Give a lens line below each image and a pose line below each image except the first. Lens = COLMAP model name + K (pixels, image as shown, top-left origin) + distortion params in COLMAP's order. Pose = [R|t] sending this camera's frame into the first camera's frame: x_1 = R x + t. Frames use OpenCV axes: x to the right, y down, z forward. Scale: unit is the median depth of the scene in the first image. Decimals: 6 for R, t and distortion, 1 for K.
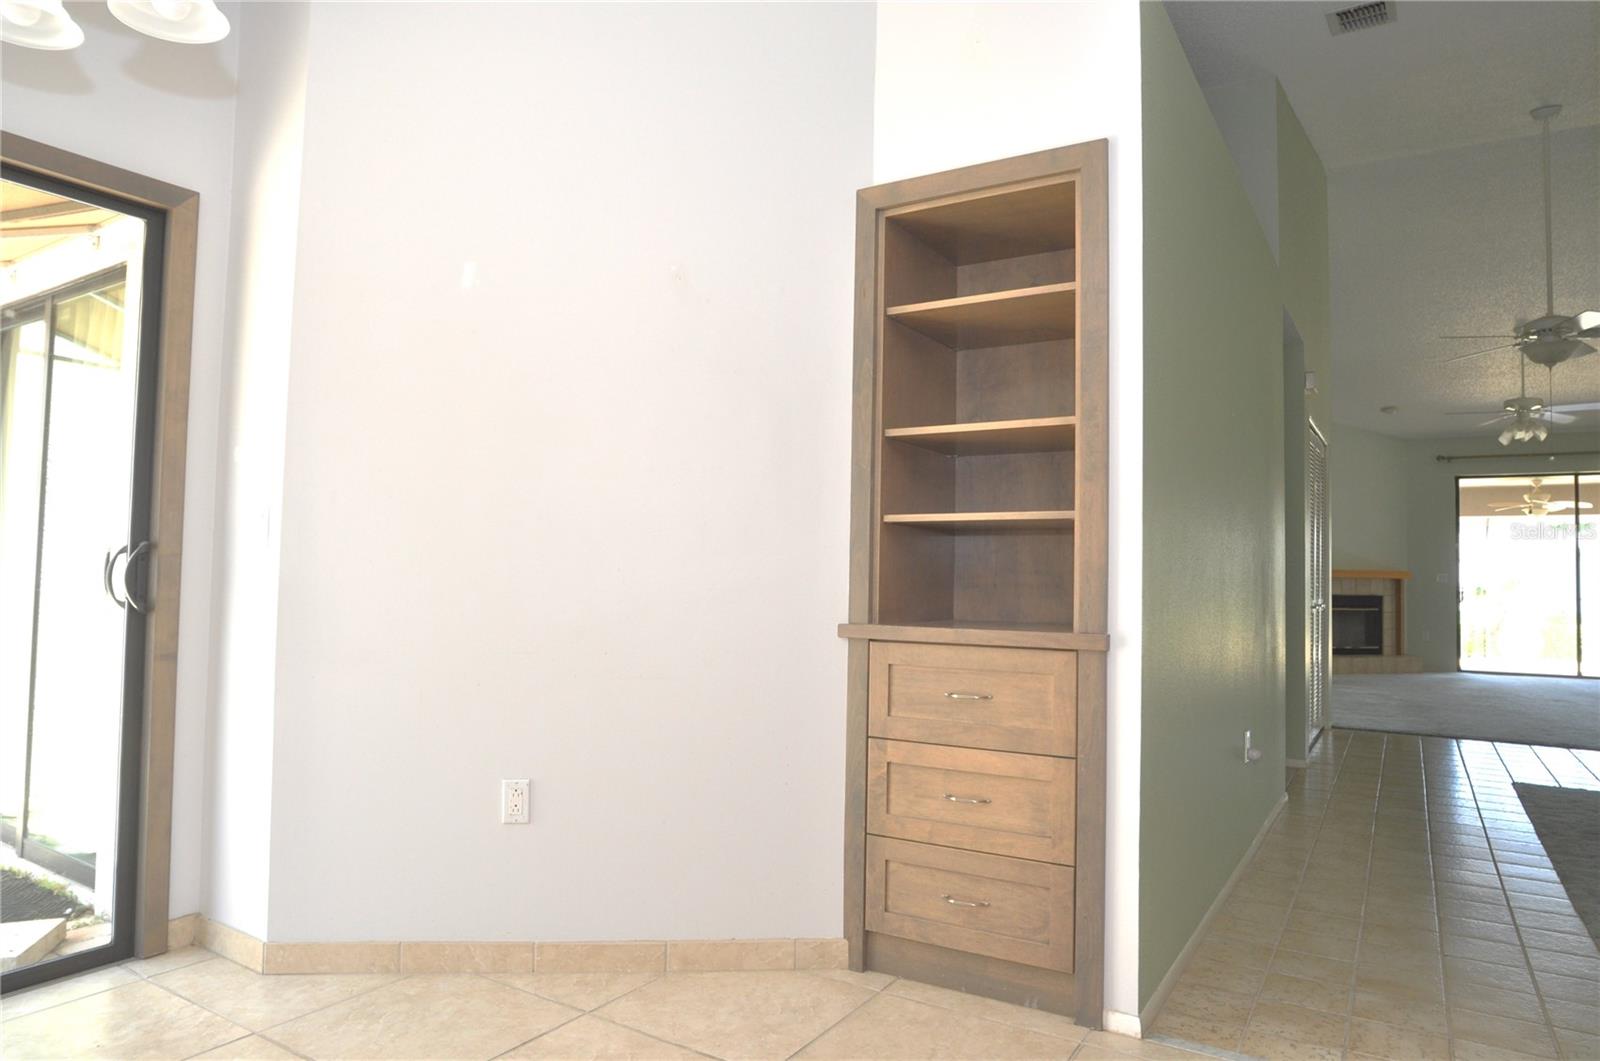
lens RADIAL K [[996.7, 0, 814.3], [0, 996.7, 532.8], [0, 0, 1]] dist [-0.027919, 0.002400]
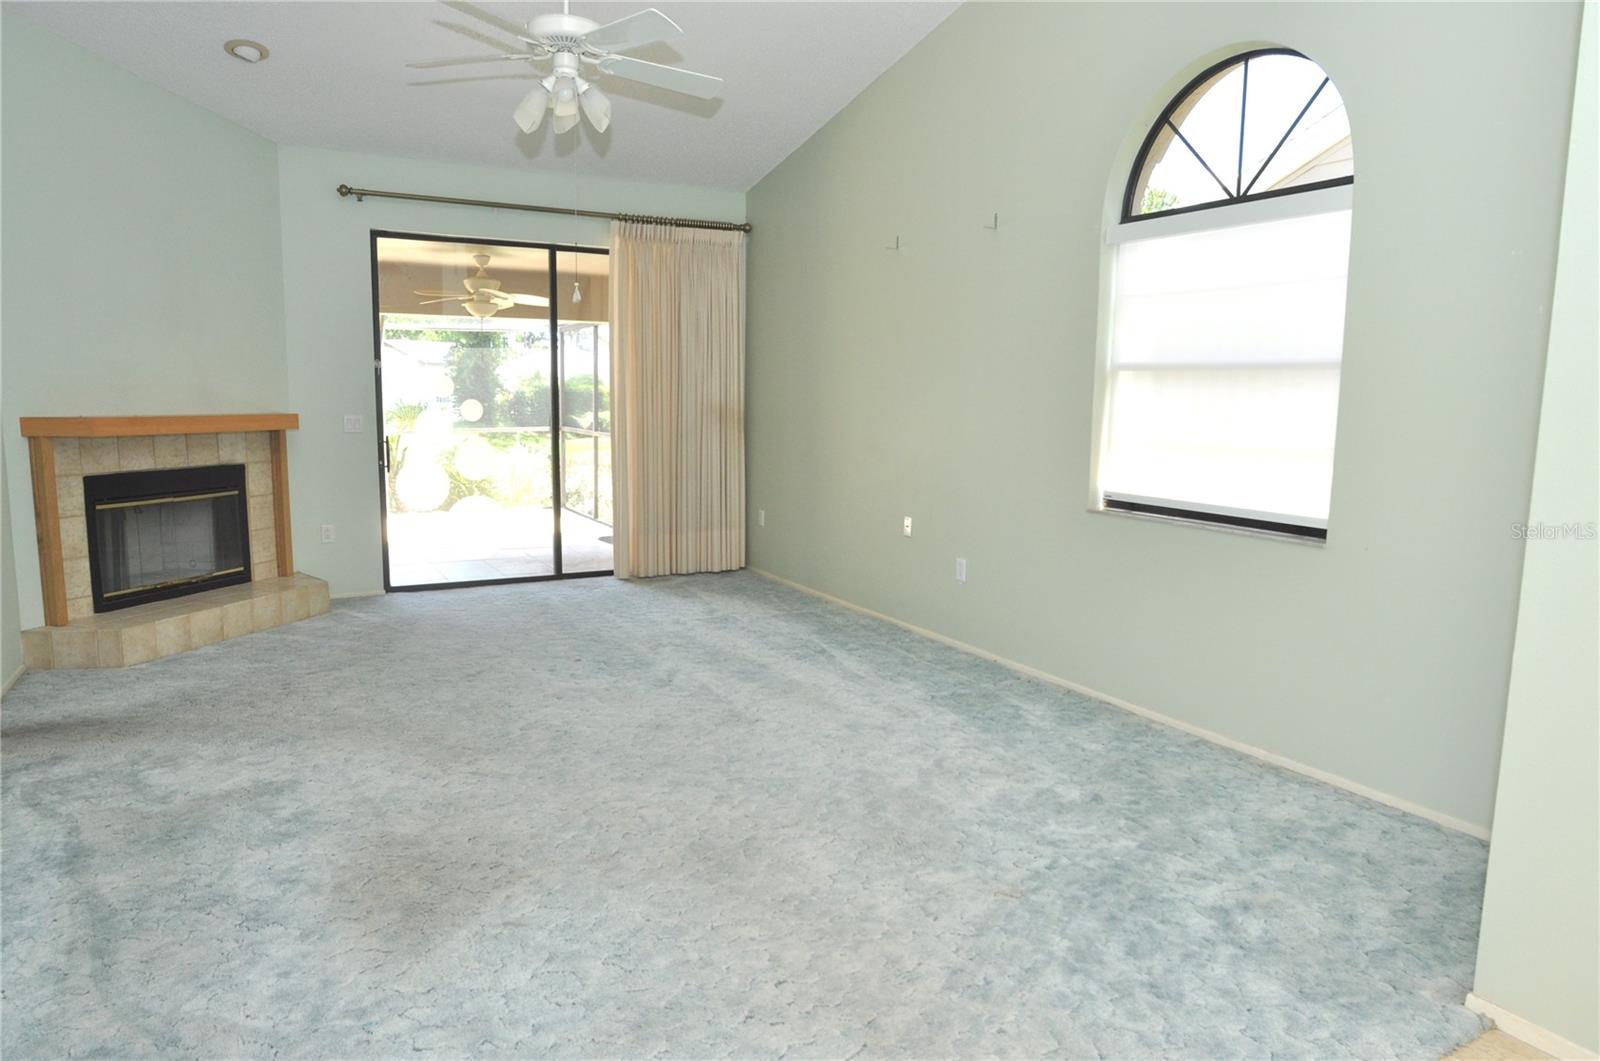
lens RADIAL K [[996.7, 0, 814.3], [0, 996.7, 532.8], [0, 0, 1]] dist [-0.027919, 0.002400]
pose [[0.503260, -0.130137, 0.854280, 0.293882], [-0.047680, 0.982907, 0.177820, -0.003573], [-0.862819, -0.130222, 0.488453, 0.511579]]
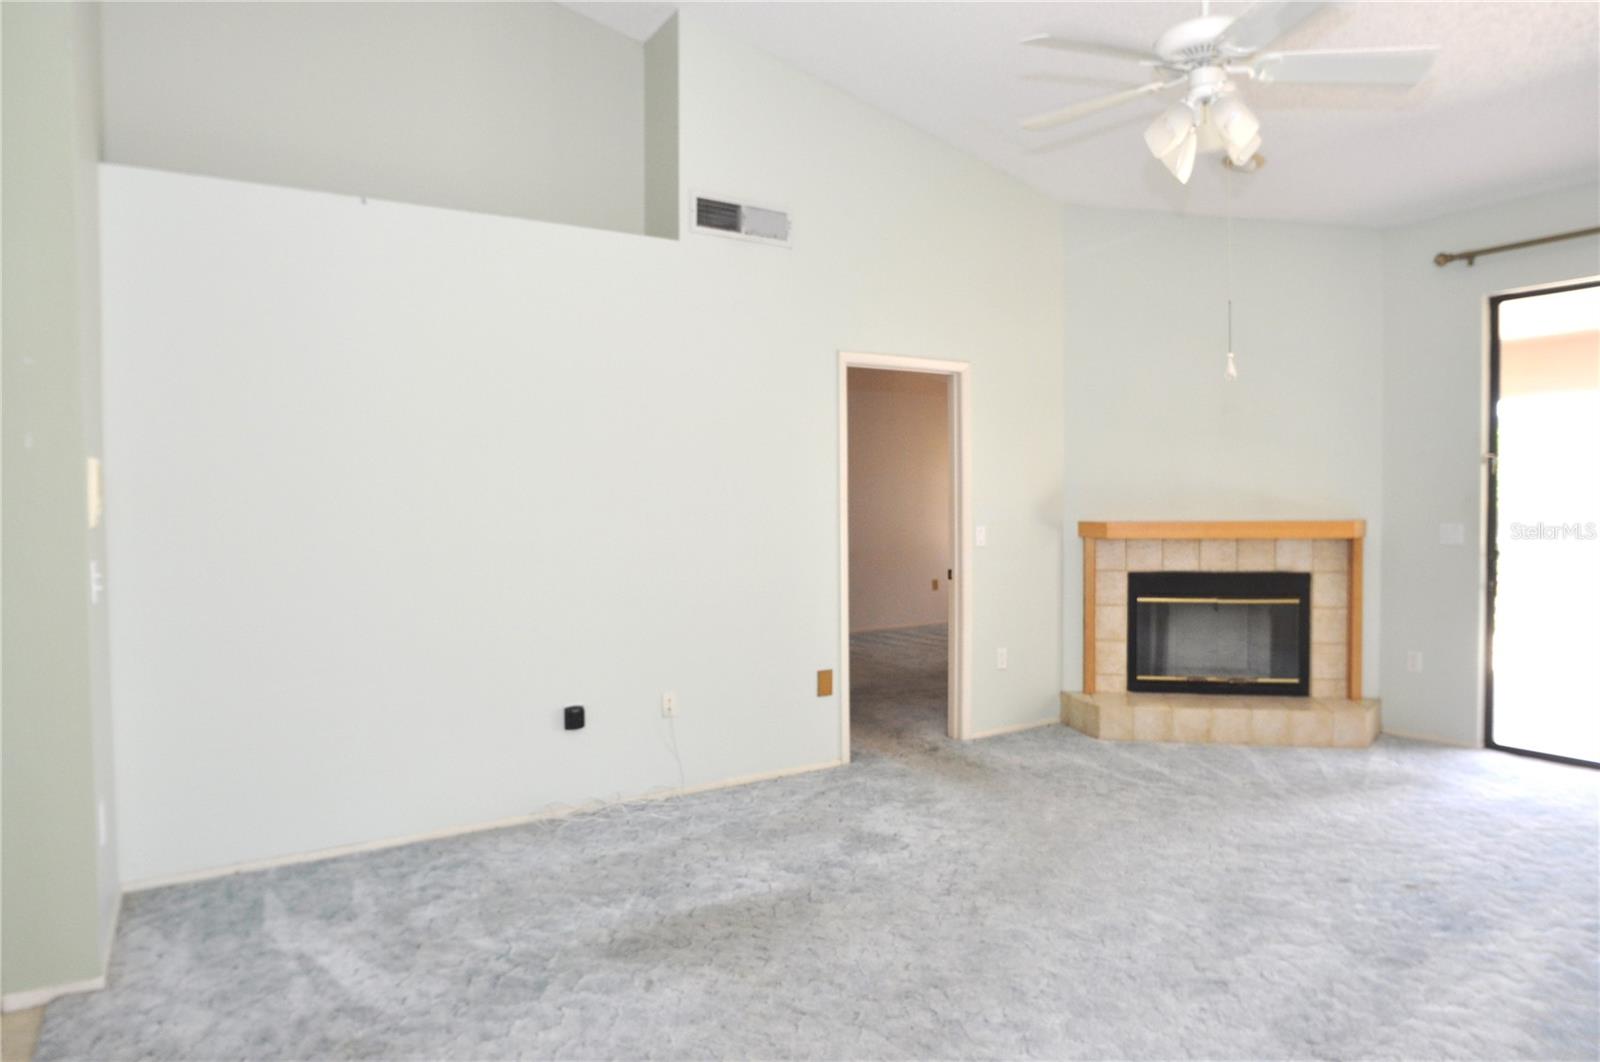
lens RADIAL K [[996.7, 0, 814.3], [0, 996.7, 533.3], [0, 0, 1]] dist [-0.027919, 0.002400]
pose [[0.905732, -0.016922, -0.423514, 0.561103], [0.050625, 0.996369, 0.068456, 0.001135], [0.420817, -0.083443, 0.903299, 0.478888]]
